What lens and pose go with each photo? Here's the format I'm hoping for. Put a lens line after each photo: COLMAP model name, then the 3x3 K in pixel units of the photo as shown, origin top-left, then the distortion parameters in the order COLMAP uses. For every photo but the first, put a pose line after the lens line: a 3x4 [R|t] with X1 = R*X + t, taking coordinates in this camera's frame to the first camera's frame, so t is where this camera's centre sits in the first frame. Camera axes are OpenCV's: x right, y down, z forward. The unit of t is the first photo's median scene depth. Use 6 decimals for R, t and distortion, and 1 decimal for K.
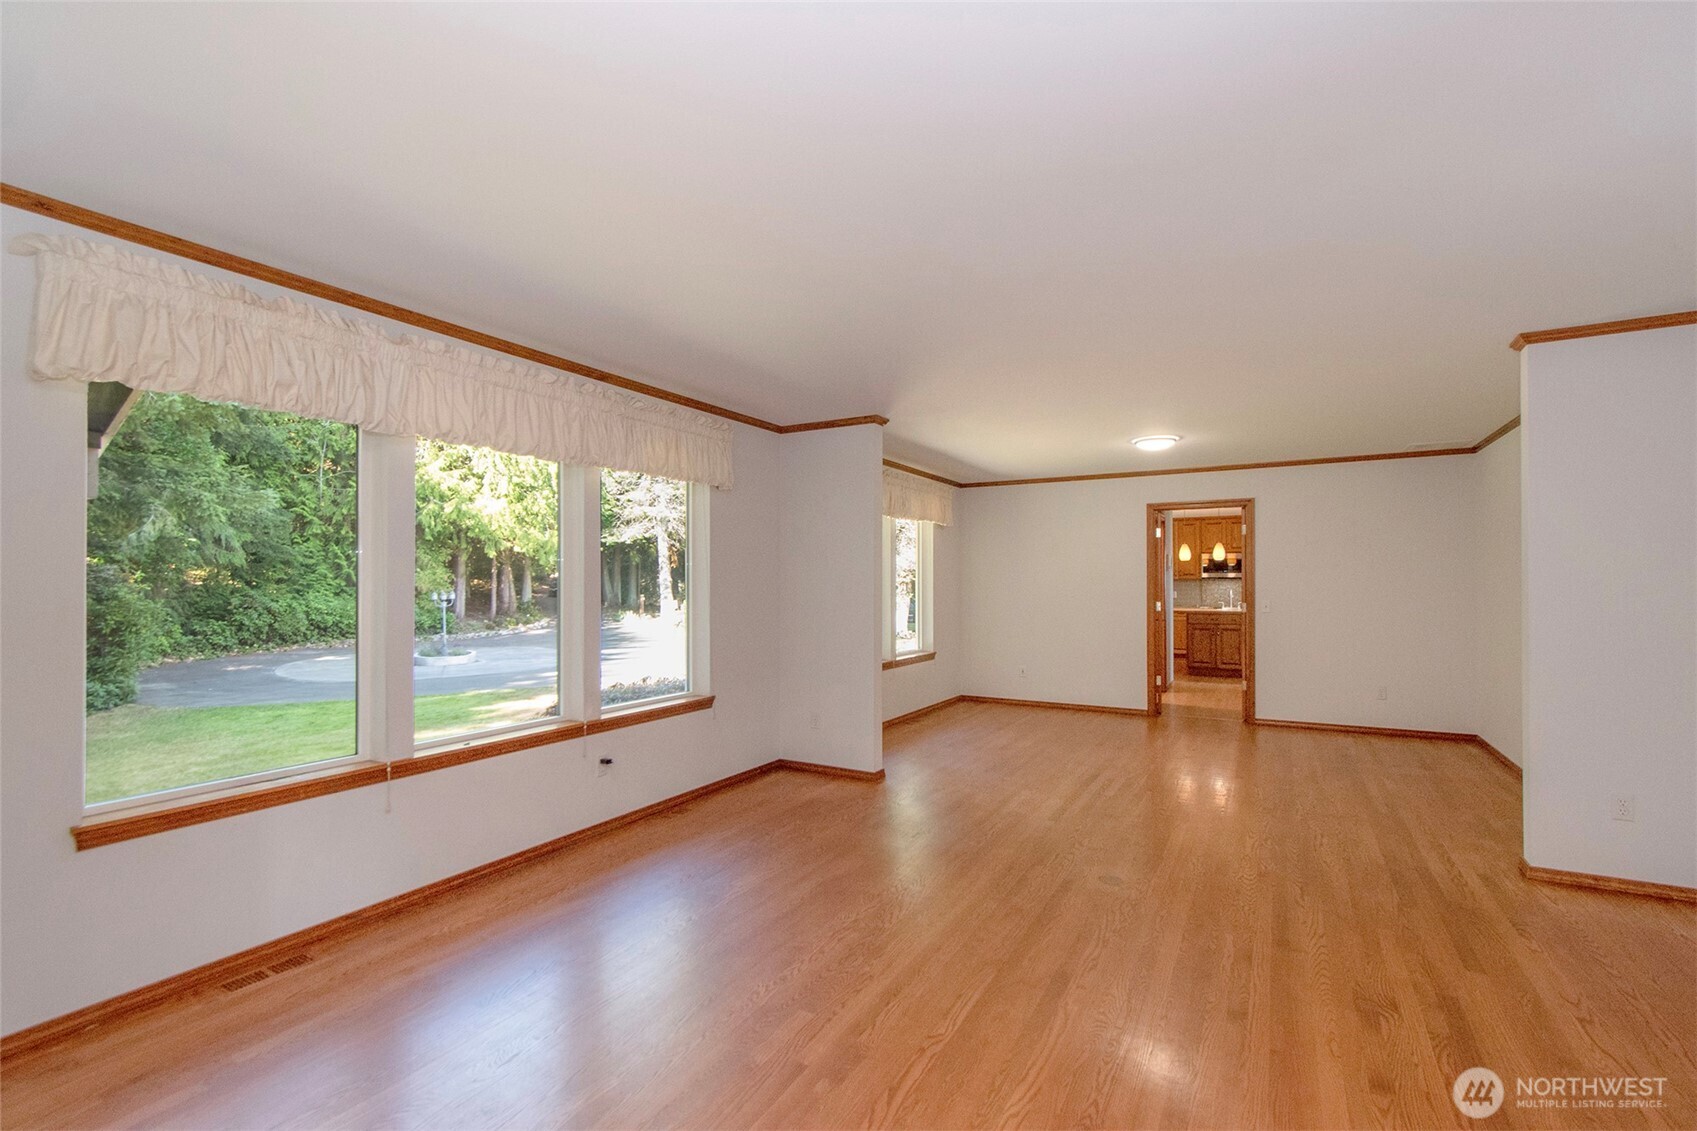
lens RADIAL K [[754.9, 0, 848.5], [0, 754.9, 566.1], [0, 0, 1]] dist [0.003700, -0.000118]
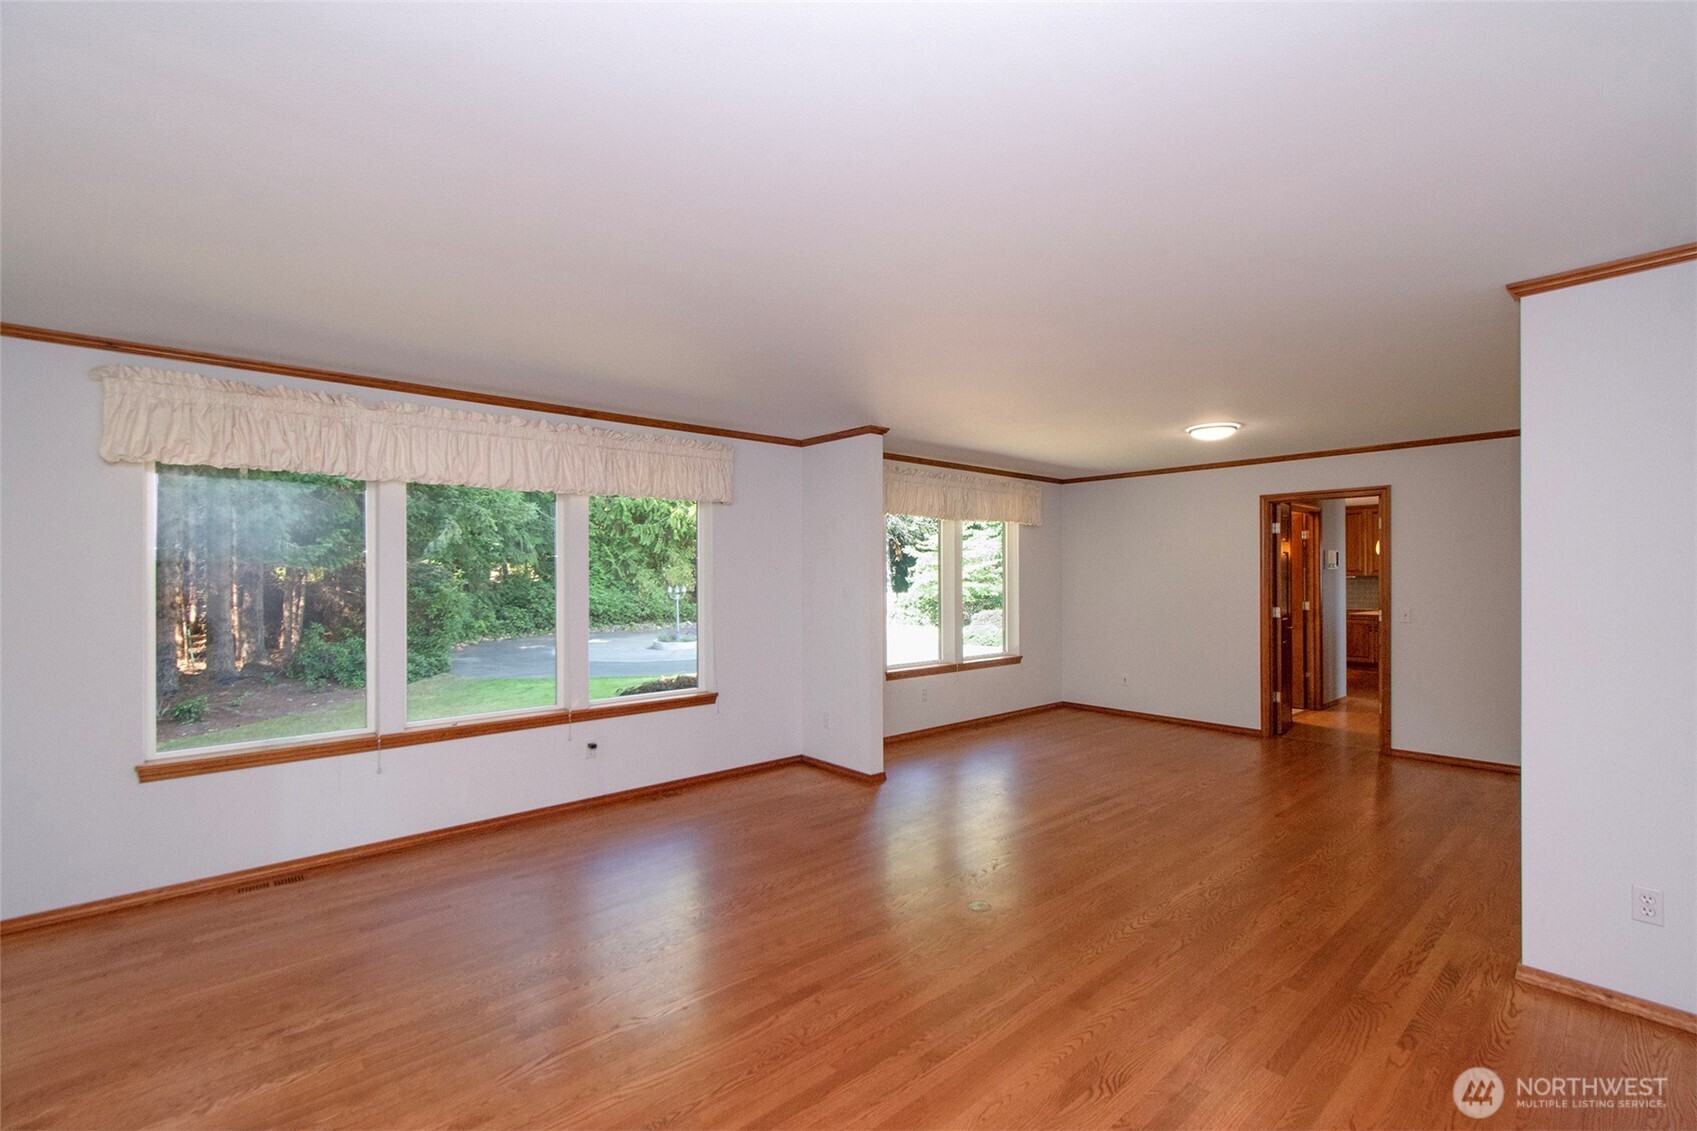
lens RADIAL K [[751.2, 0, 855.8], [0, 751.2, 560.5], [0, 0, 1]] dist [0.002579, 0.000787]
pose [[0.947076, -0.007614, -0.320920, 0.240075], [0.009068, 0.999954, 0.003037, -0.014316], [0.320882, -0.005786, 0.947101, 0.021304]]
